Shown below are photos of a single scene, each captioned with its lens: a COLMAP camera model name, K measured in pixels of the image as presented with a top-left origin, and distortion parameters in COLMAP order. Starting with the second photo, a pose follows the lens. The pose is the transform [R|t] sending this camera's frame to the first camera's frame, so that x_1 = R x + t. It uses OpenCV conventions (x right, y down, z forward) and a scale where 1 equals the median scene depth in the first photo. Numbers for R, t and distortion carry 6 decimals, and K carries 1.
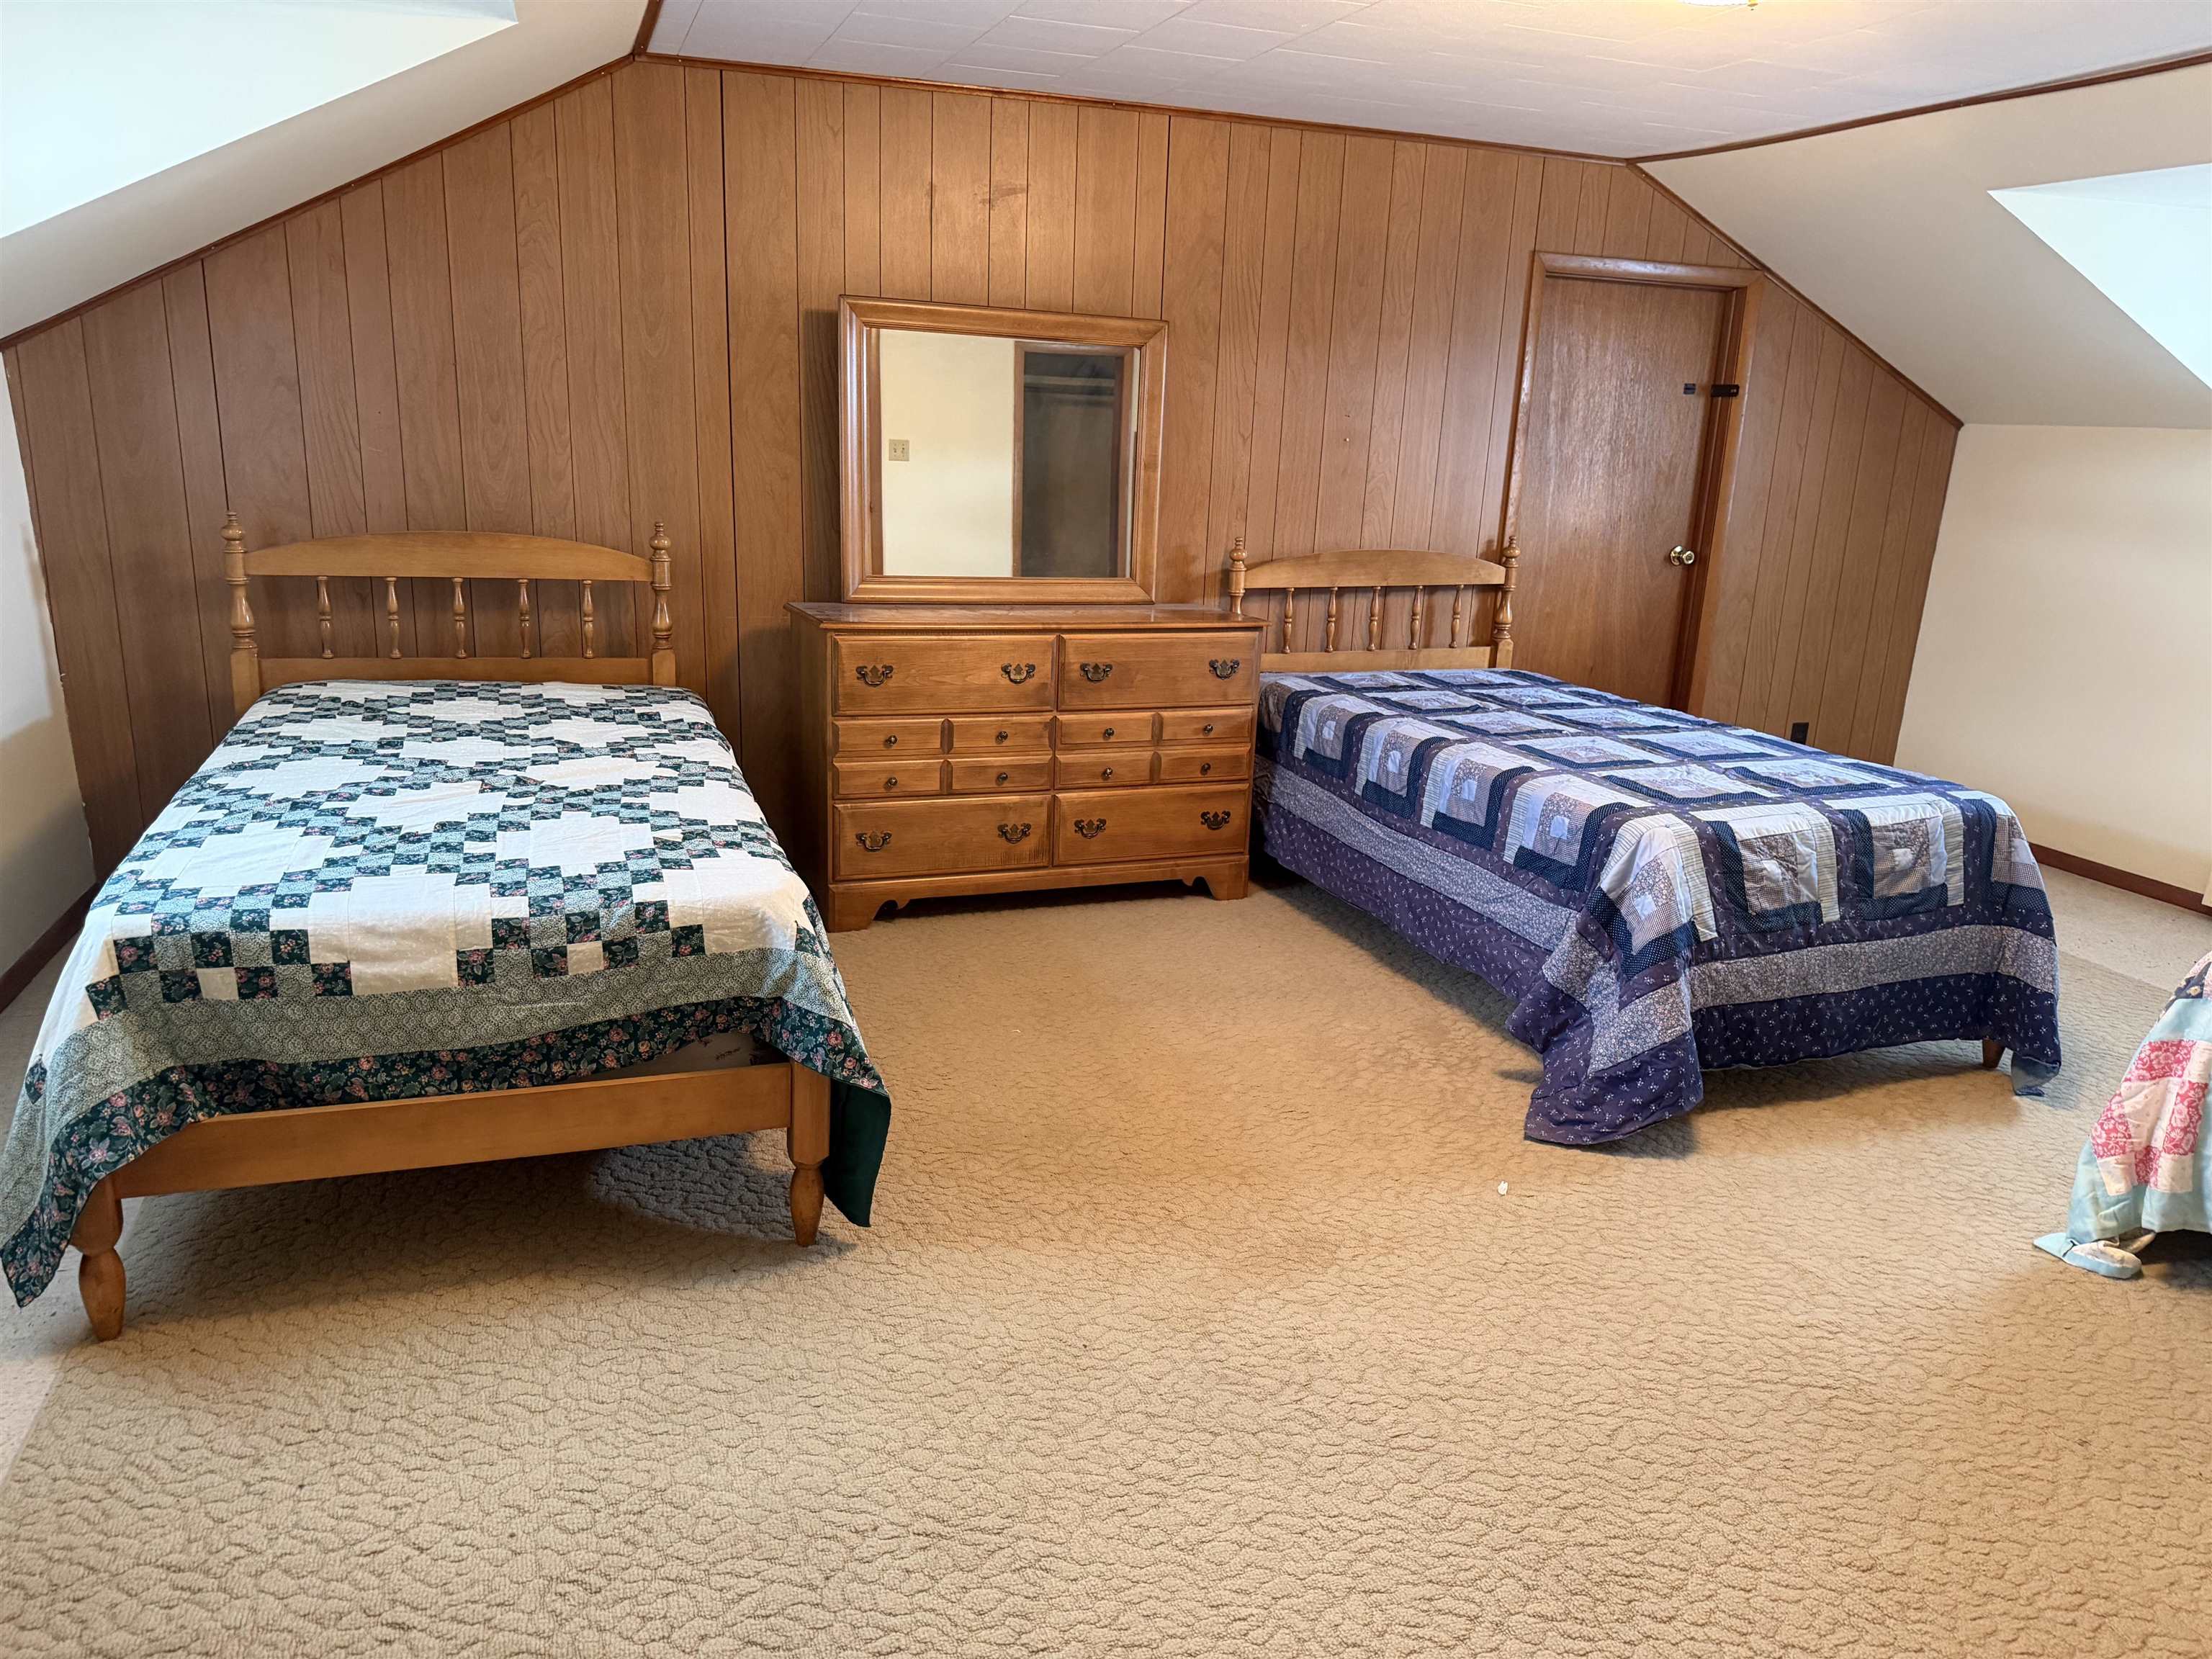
lens RADIAL K [[1557.1, 0, 1099.9], [0, 1557.1, 836.3], [0, 0, 1]] dist [0.045758, -0.059079]
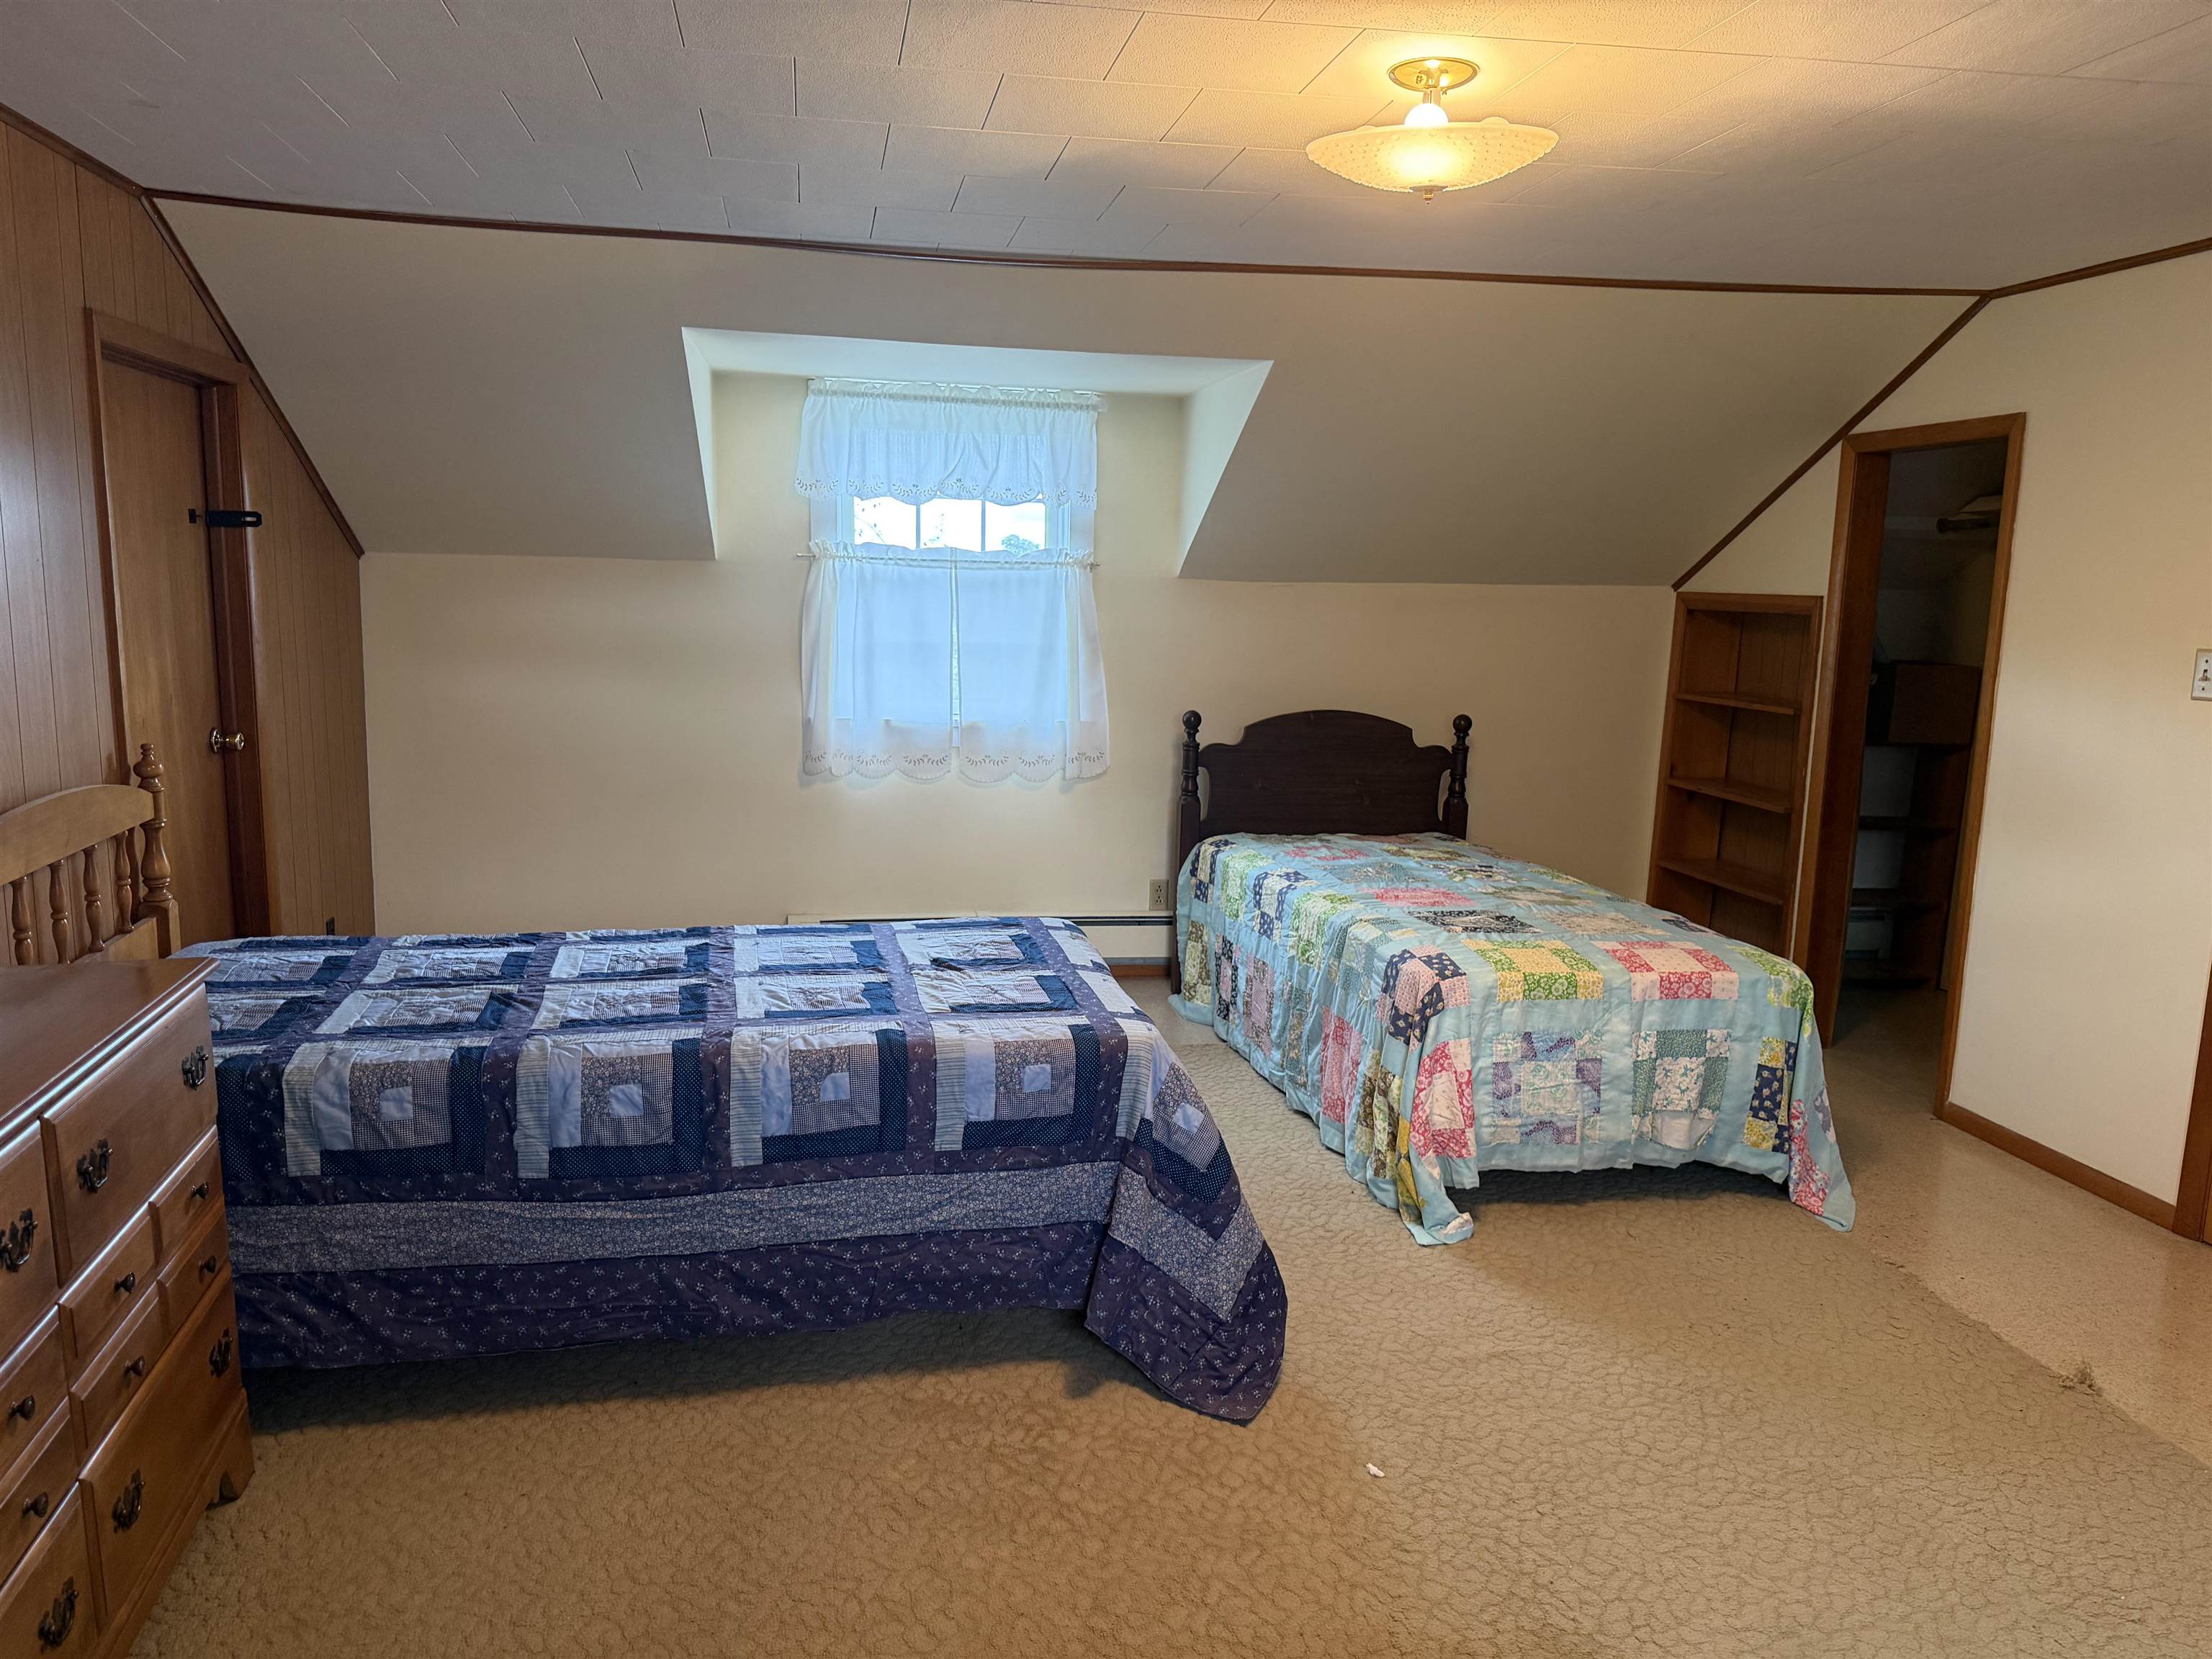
lens RADIAL K [[1557.1, 0, 1097.6], [0, 1557.1, 830.8], [0, 0, 1]] dist [0.045758, -0.059079]
pose [[0.148101, -0.191121, 0.970329, -0.402796], [0.244000, 0.957880, 0.151427, -0.211331], [-0.958400, 0.214334, 0.188497, 0.679484]]
